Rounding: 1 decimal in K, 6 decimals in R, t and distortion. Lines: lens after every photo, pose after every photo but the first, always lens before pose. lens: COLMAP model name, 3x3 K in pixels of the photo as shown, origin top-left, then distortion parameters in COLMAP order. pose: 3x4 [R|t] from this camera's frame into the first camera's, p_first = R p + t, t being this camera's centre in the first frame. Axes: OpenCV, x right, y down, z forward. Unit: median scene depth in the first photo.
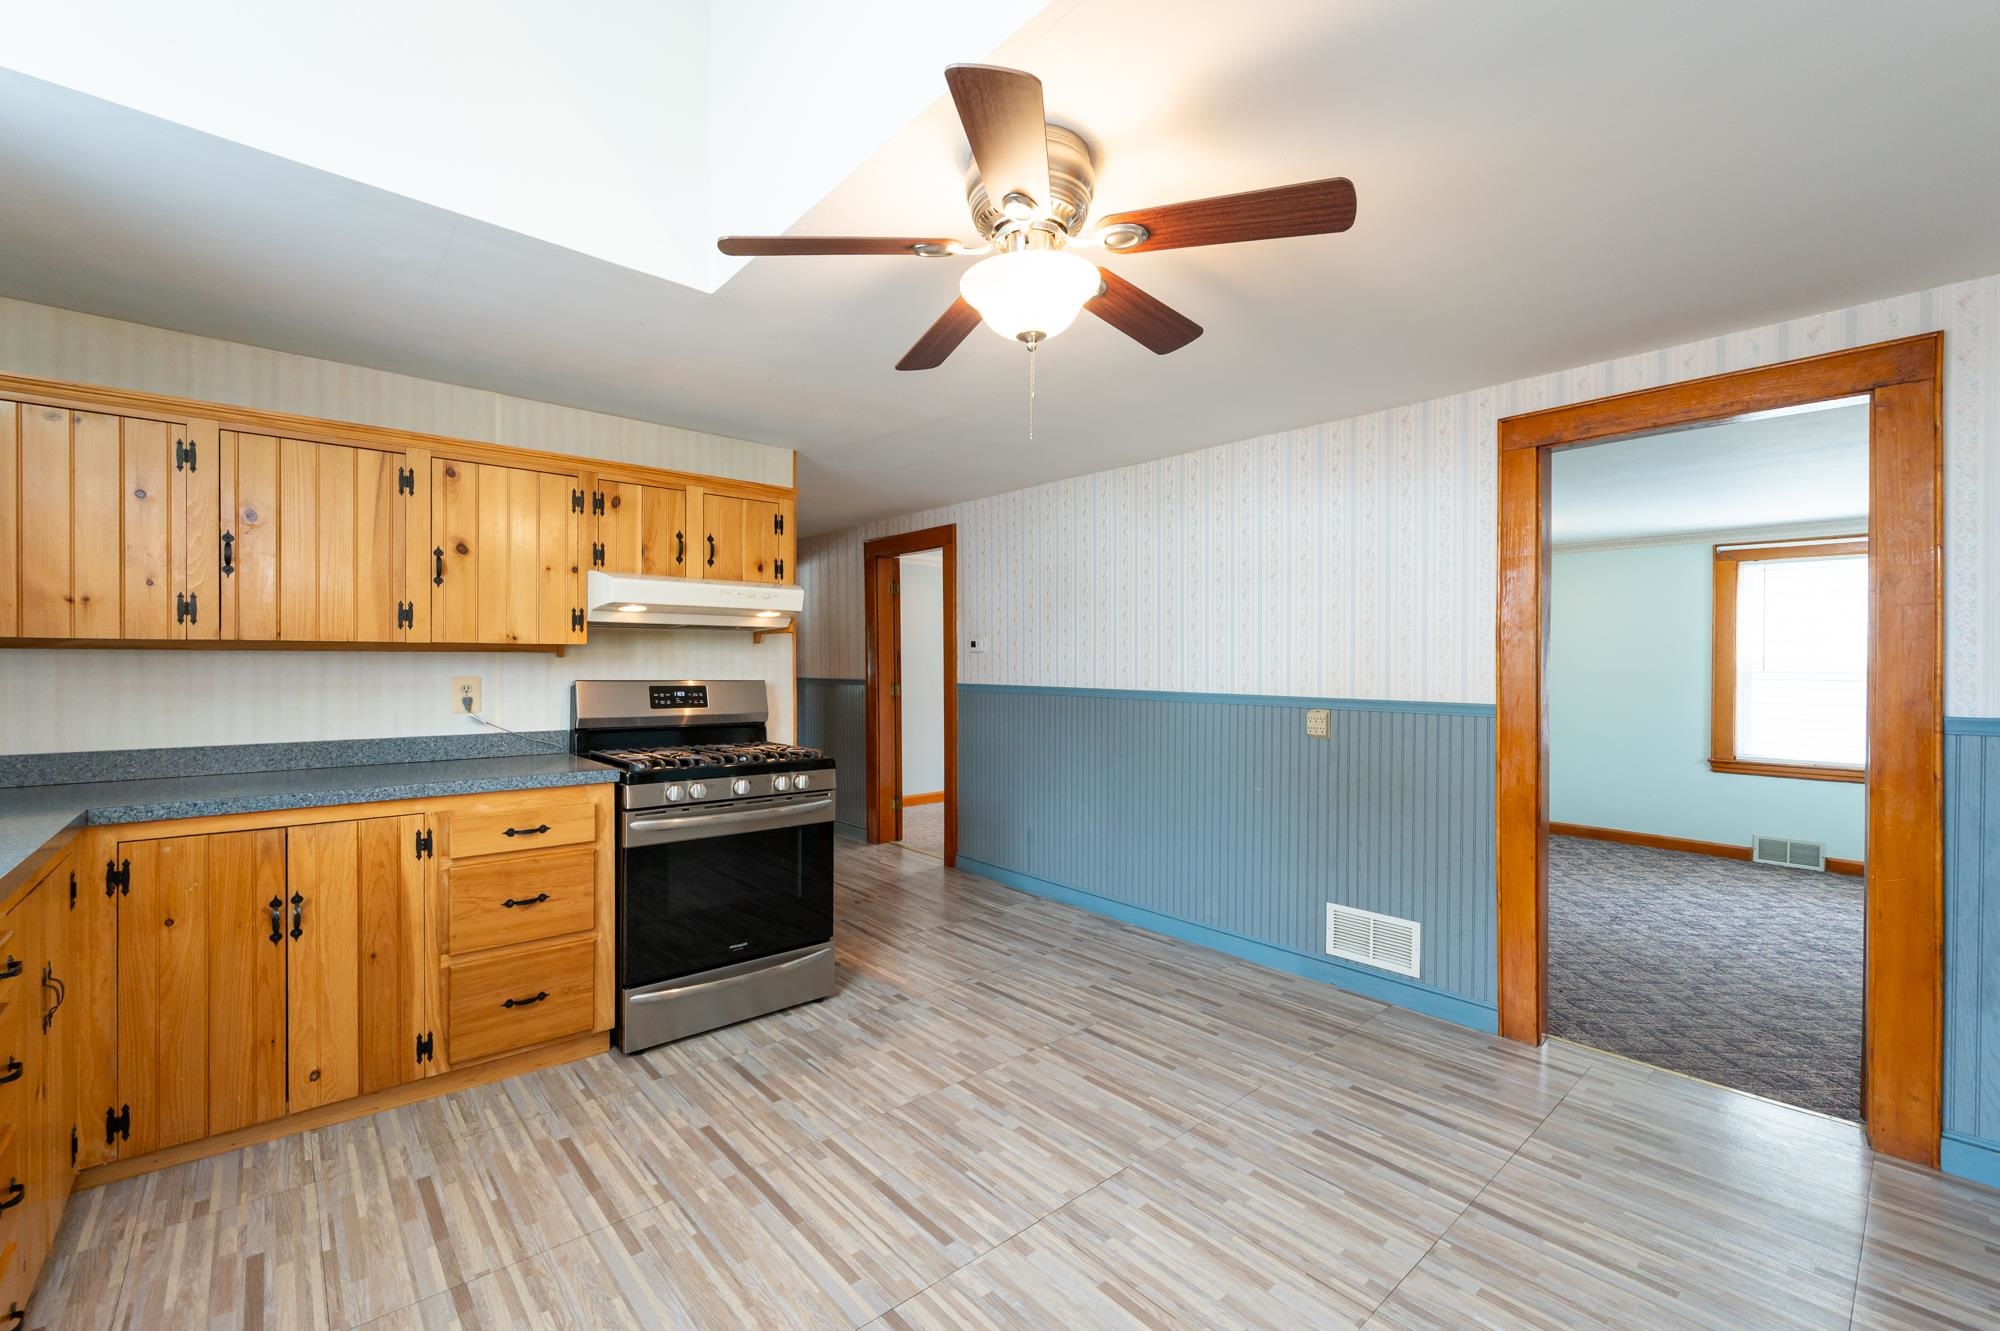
lens RADIAL K [[835.4, 0, 993.3], [0, 835.4, 668.2], [0, 0, 1]] dist [-0.003625, -0.000152]
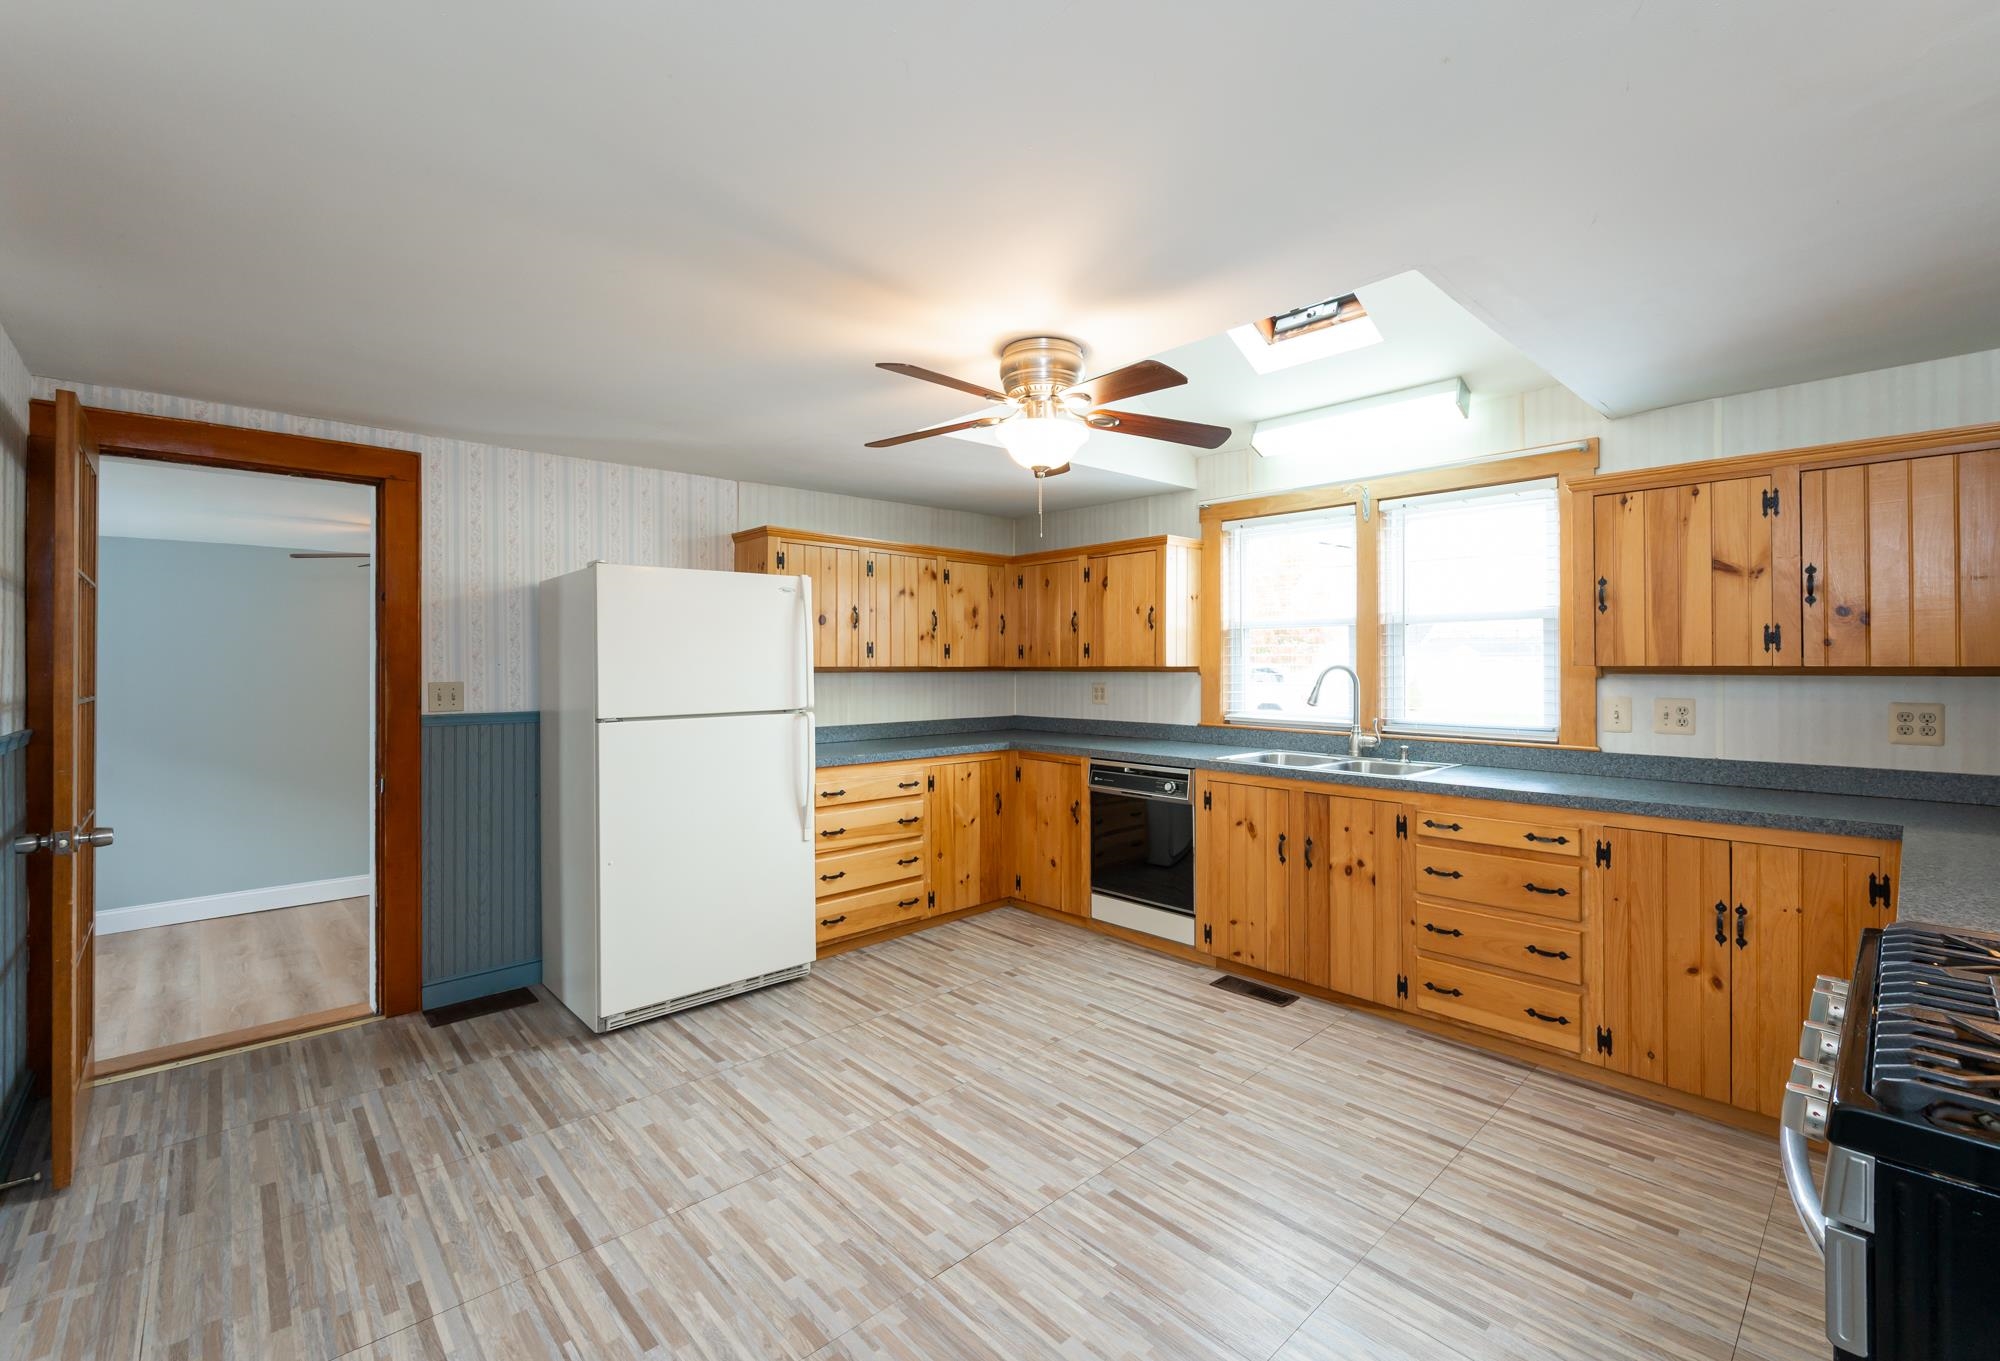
lens RADIAL K [[858.6, 0, 1025.2], [0, 858.6, 655.5], [0, 0, 1]] dist [-0.002385, -0.000488]
pose [[-0.999060, -0.002857, -0.043264, 0.082159], [-0.002562, 0.999973, -0.006886, -0.031275], [0.043283, -0.006768, -0.999040, 1.489109]]
